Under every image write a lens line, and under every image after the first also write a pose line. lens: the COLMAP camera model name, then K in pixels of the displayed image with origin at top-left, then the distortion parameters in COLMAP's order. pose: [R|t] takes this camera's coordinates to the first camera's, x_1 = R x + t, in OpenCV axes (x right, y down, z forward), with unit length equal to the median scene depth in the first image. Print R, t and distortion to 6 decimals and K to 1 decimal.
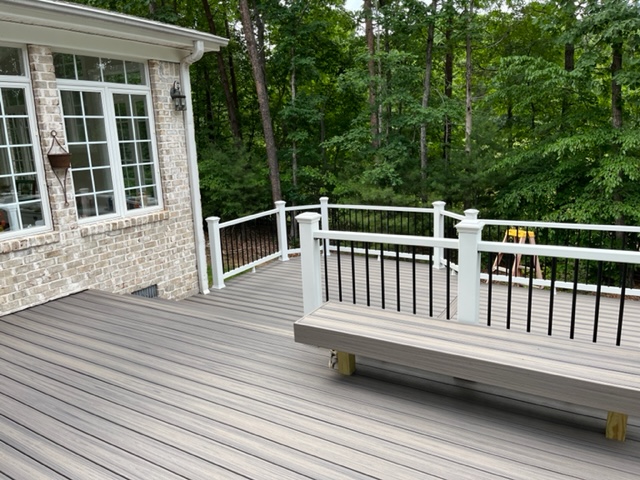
lens RADIAL K [[483.9, 0, 317.5], [0, 483.9, 237.4], [0, 0, 1]] dist [0.060256, -0.090890]
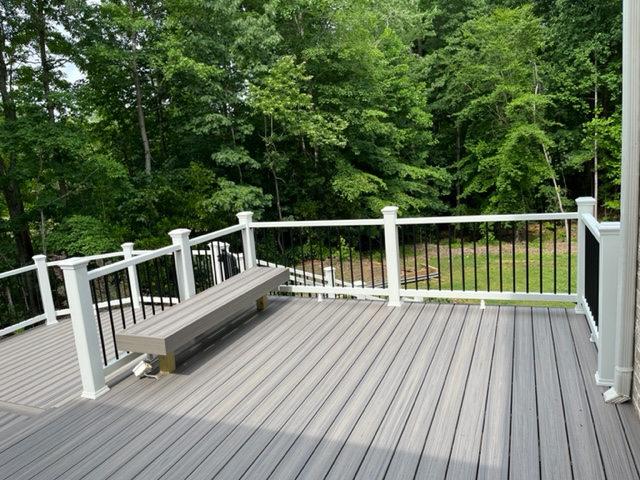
lens RADIAL K [[483.9, 0, 317.5], [0, 483.9, 237.4], [0, 0, 1]] dist [0.060256, -0.090890]
pose [[-0.151366, -0.106394, 0.982735, -0.485028], [0.294055, 0.944334, 0.147529, -0.042963], [-0.943727, 0.311309, -0.111654, 0.297170]]
